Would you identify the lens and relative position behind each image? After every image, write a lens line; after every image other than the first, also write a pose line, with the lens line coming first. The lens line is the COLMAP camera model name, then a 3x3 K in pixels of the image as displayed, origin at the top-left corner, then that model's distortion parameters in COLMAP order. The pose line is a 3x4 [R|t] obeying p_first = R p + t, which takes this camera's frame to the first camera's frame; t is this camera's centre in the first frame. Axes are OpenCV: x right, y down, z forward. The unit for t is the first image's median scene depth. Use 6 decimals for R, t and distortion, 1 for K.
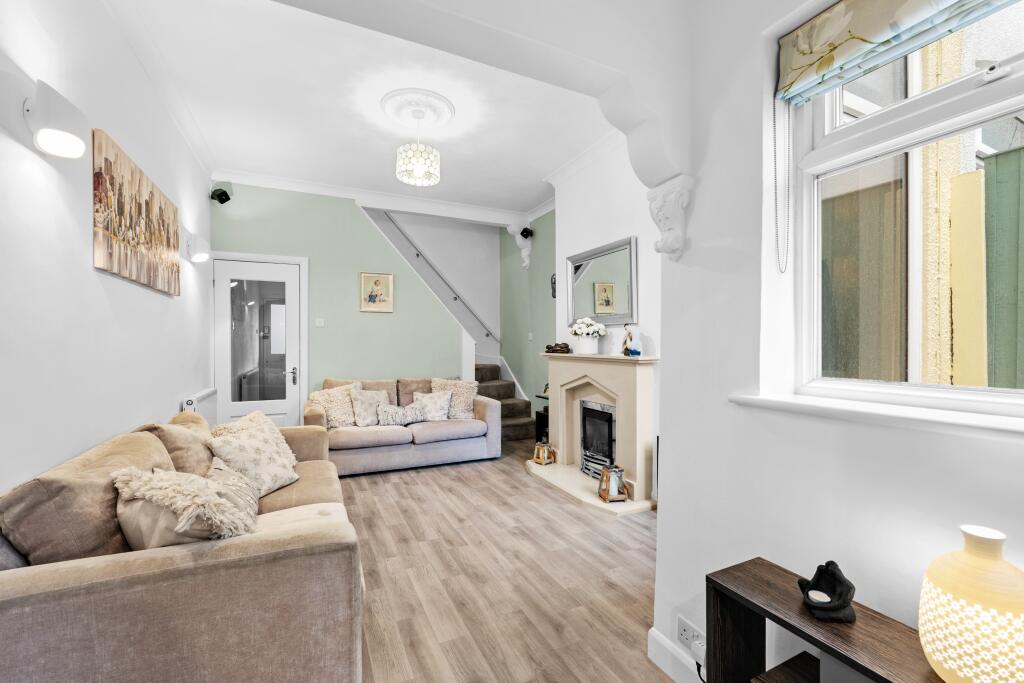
lens RADIAL K [[447.6, 0, 509.4], [0, 447.6, 339.9], [0, 0, 1]] dist [-0.002840, -0.000223]
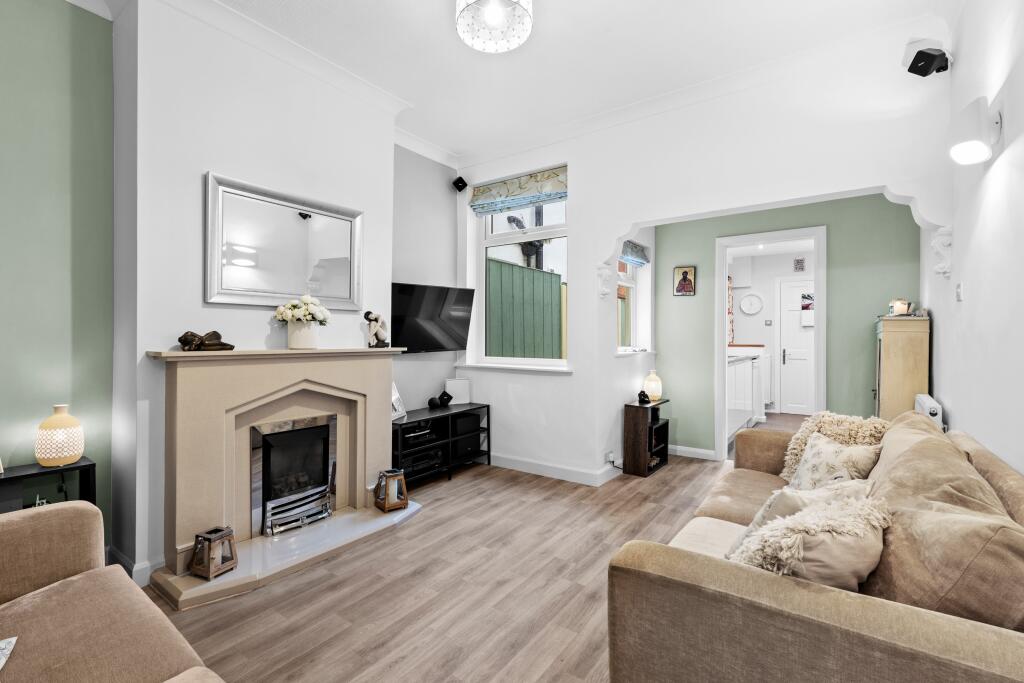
lens RADIAL K [[469.3, 0, 513.2], [0, 469.3, 342.0], [0, 0, 1]] dist [0.000605, -0.000047]
pose [[-0.512977, -0.005565, 0.858385, -0.662060], [-0.009908, 0.999951, 0.000562, 0.019501], [-0.858345, -0.008217, -0.513006, 1.203876]]
